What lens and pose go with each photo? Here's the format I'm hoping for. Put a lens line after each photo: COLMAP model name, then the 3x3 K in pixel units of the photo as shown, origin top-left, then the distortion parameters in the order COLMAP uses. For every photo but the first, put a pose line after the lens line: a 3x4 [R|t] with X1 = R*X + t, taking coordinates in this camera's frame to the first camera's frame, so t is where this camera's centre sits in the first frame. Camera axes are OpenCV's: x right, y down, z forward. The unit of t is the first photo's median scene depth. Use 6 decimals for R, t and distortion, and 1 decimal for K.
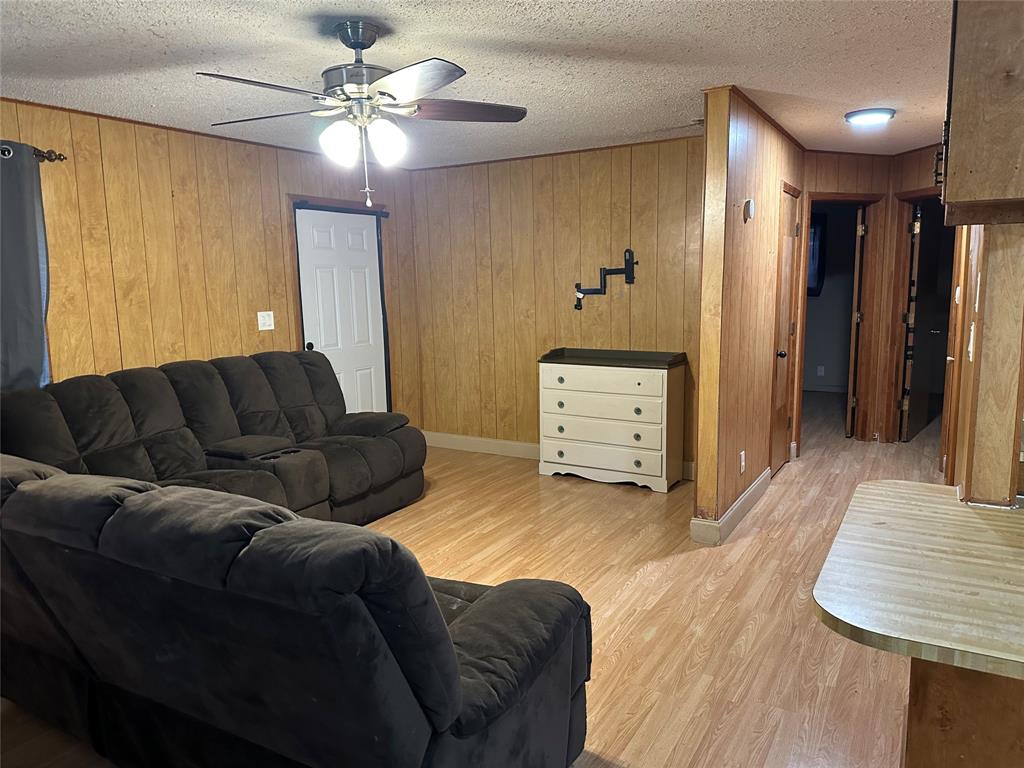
lens RADIAL K [[724.4, 0, 515.0], [0, 724.4, 386.3], [0, 0, 1]] dist [0.045069, -0.027155]
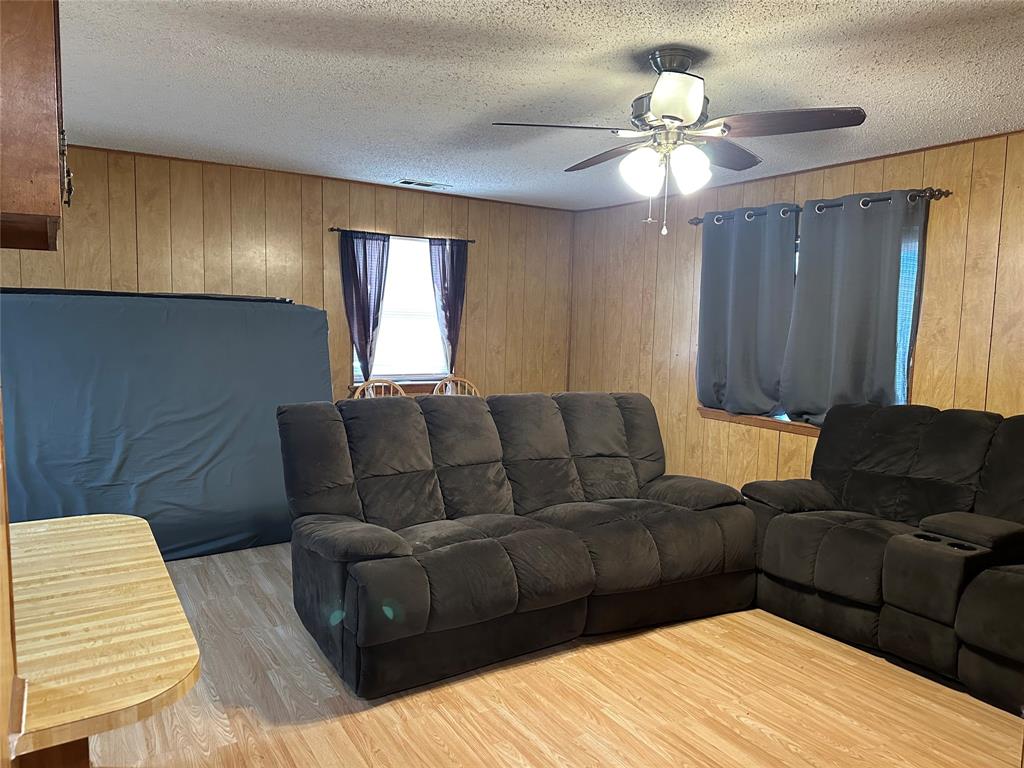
lens RADIAL K [[724.4, 0, 513.3], [0, 724.4, 384.8], [0, 0, 1]] dist [0.045069, -0.027155]
pose [[-0.469488, 0.093670, -0.877956, 0.775195], [-0.141059, 0.973628, 0.179308, -0.199106], [0.871598, 0.208027, -0.443894, 1.311680]]
